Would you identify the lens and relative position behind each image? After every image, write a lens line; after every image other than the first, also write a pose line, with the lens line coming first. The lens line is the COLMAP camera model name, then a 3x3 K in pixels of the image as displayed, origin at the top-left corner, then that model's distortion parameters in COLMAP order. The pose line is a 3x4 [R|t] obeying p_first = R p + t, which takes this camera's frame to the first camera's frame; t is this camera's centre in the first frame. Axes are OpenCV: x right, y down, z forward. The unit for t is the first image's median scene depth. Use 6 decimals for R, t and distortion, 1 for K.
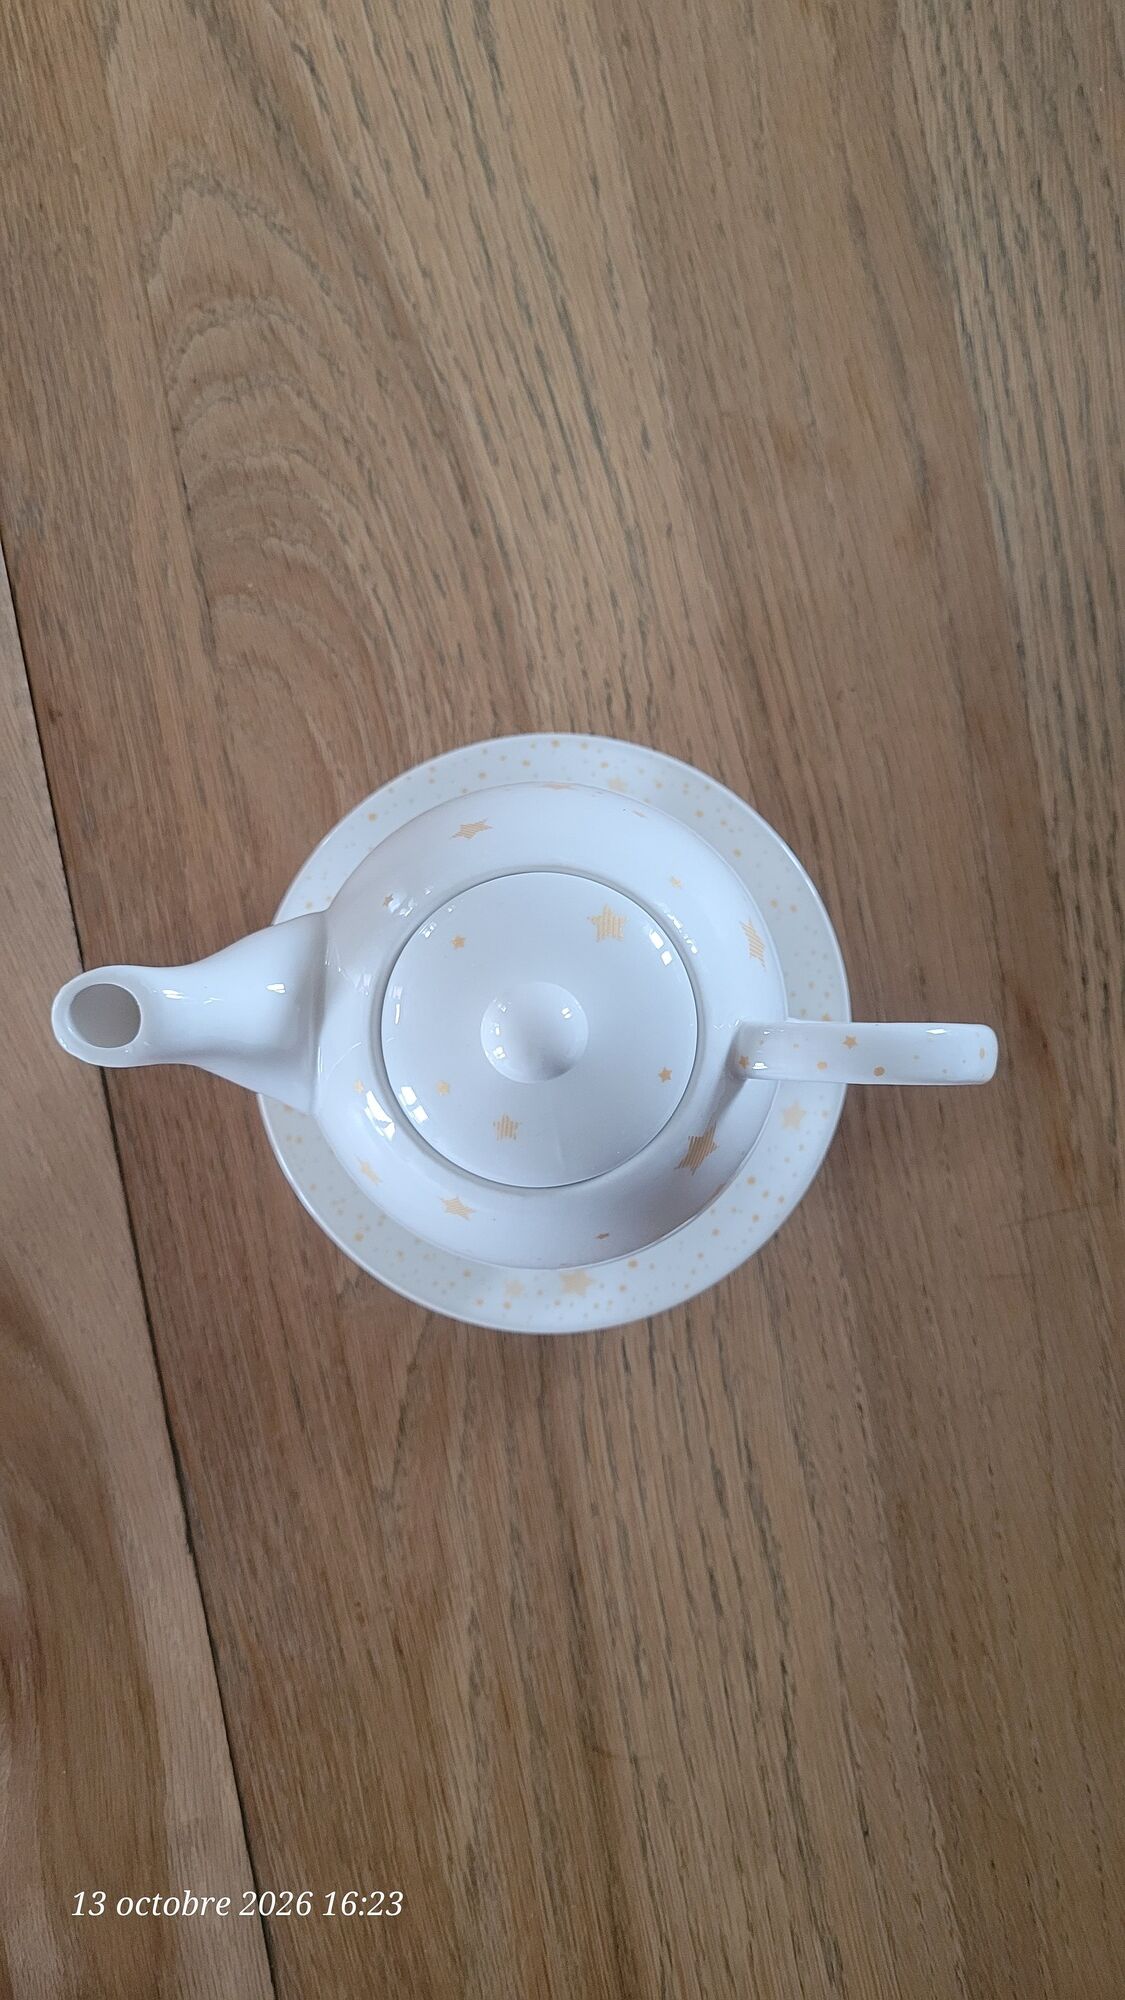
lens RADIAL K [[1573.6, 0, 544.1], [0, 1573.6, 995.5], [0, 0, 1]] dist [0.013598, -0.019270]
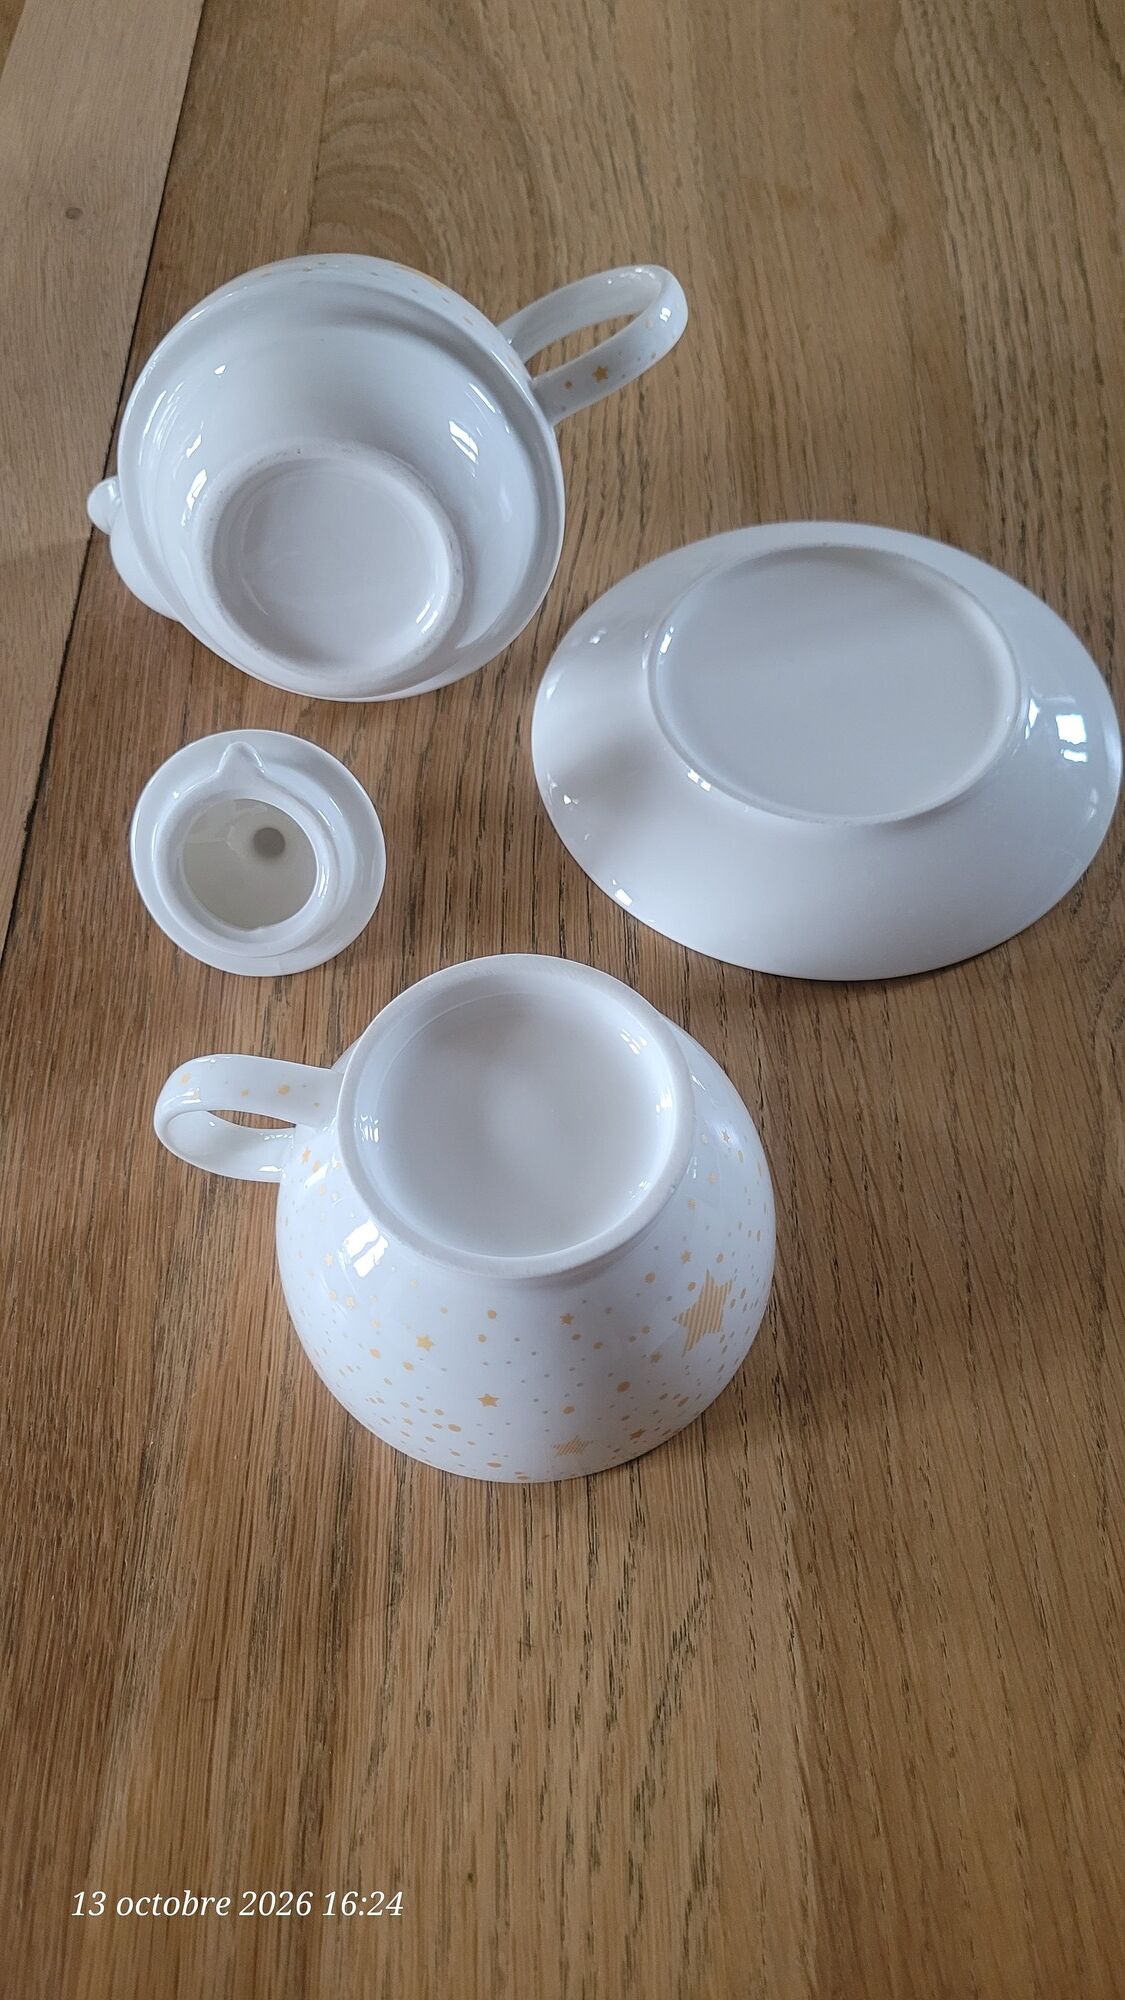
lens RADIAL K [[1573.6, 0, 565.5], [0, 1573.6, 1011.8], [0, 0, 1]] dist [0.013598, -0.019270]
pose [[0.982430, 0.167173, -0.082974, 0.192330], [-0.186224, 0.848721, -0.494968, 0.862956], [-0.012324, 0.501723, 0.864940, 0.234724]]
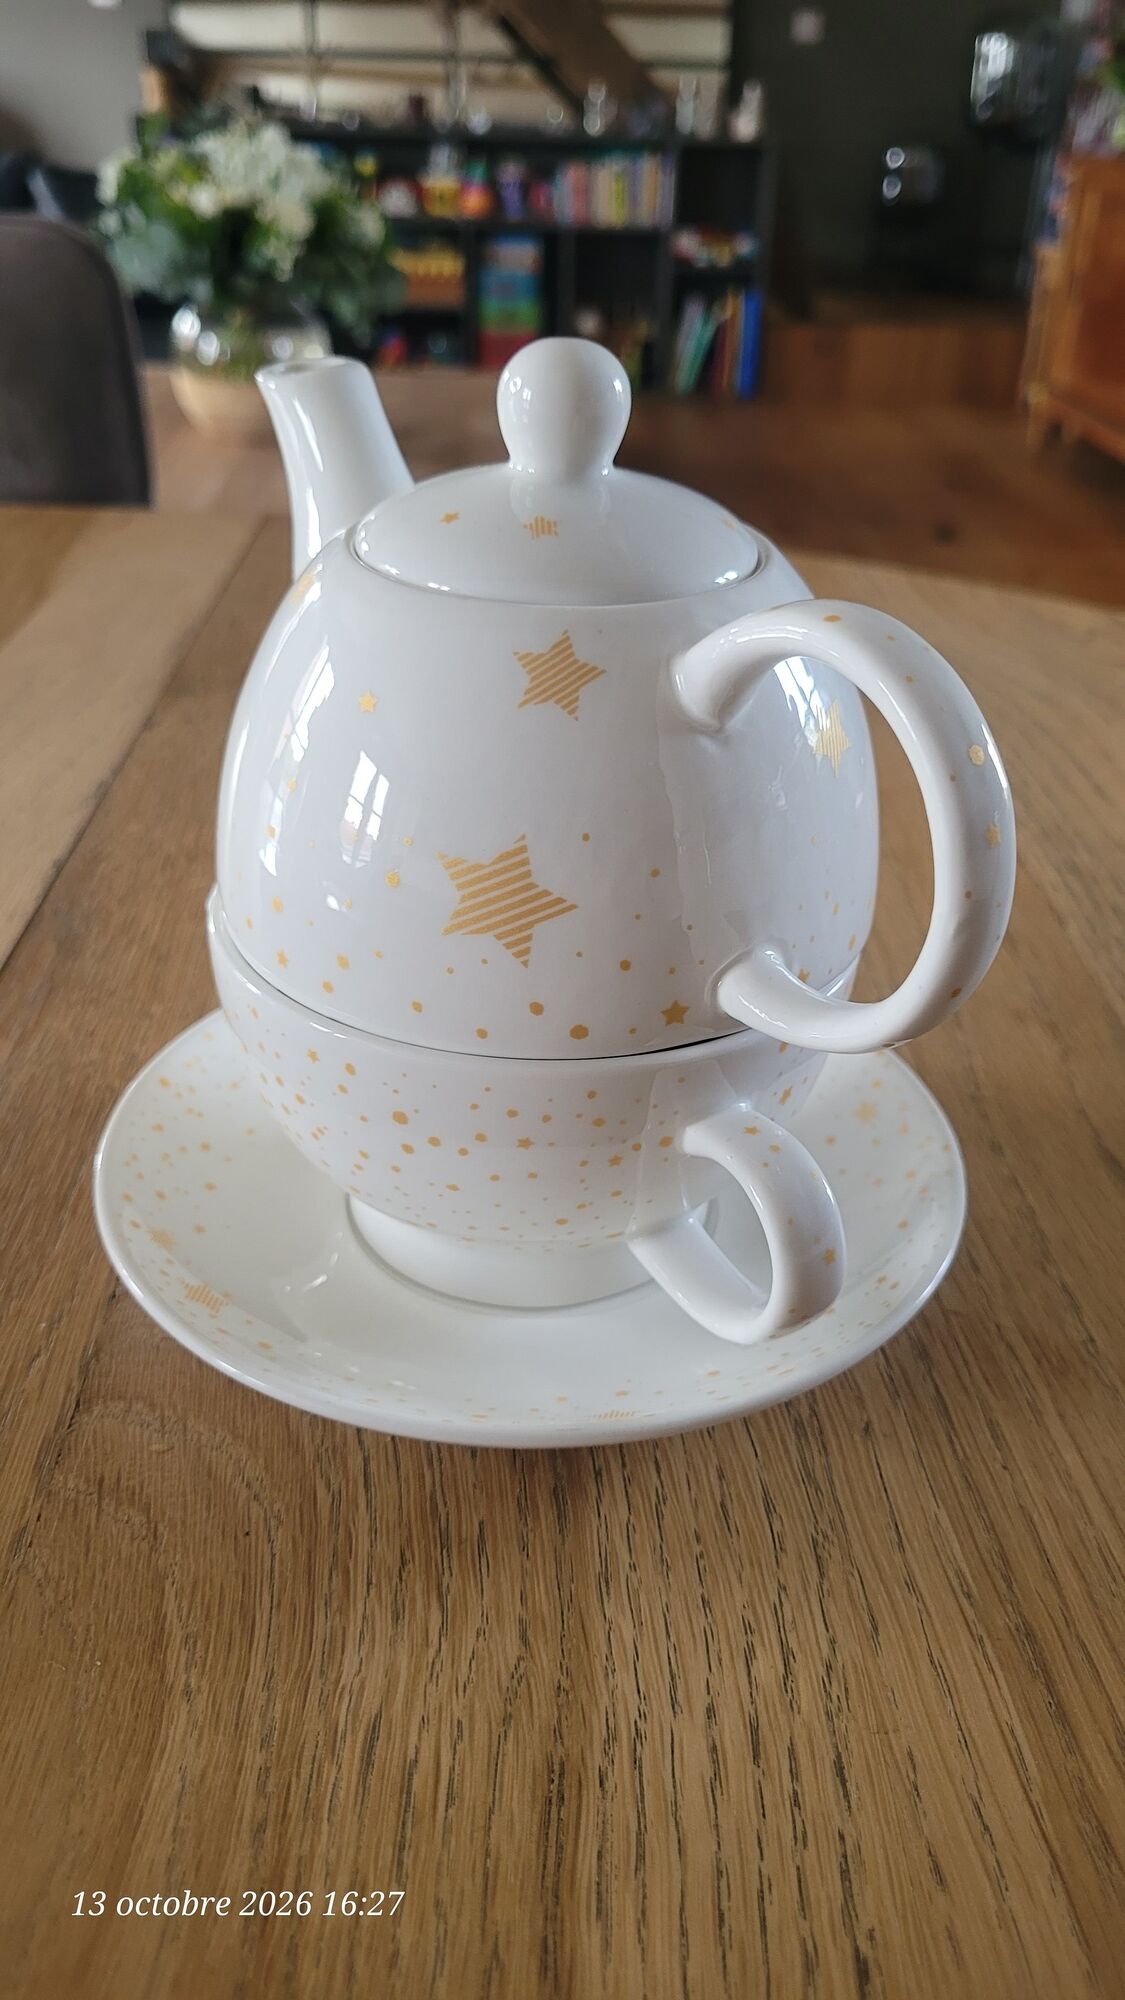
lens RADIAL K [[1573.6, 0, 569.4], [0, 1573.6, 1006.8], [0, 0, 1]] dist [0.013598, -0.019270]
pose [[0.985862, 0.130002, -0.105710, 0.010574], [-0.156437, 0.488133, -0.858635, 0.157163], [-0.060024, 0.863033, 0.501570, 0.568355]]
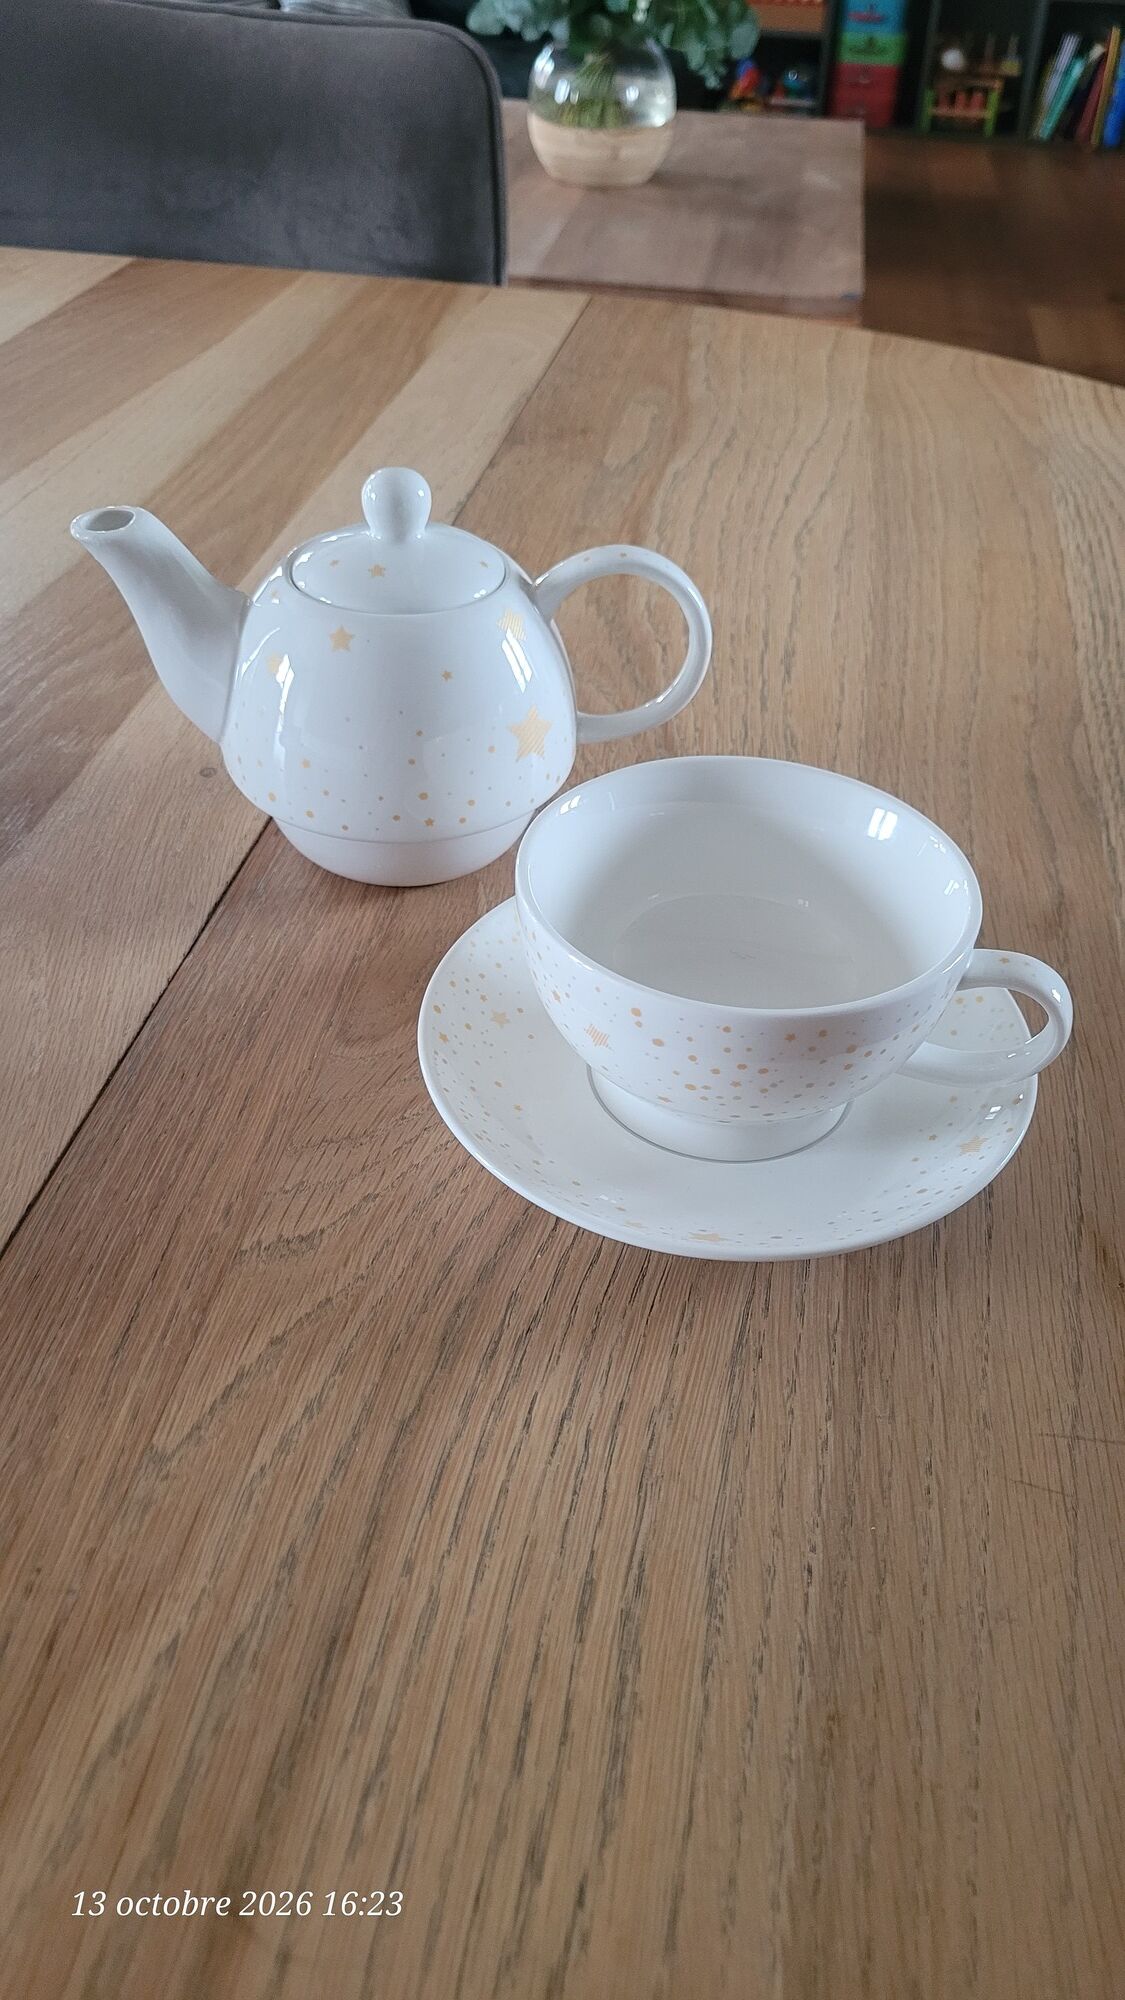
lens RADIAL K [[1573.6, 0, 568.9], [0, 1573.6, 983.8], [0, 0, 1]] dist [0.013598, -0.019270]
pose [[0.932478, 0.268655, -0.241472, 0.199339], [-0.355632, 0.565584, -0.744071, 0.678694], [-0.063326, 0.779705, 0.622937, 0.355023]]
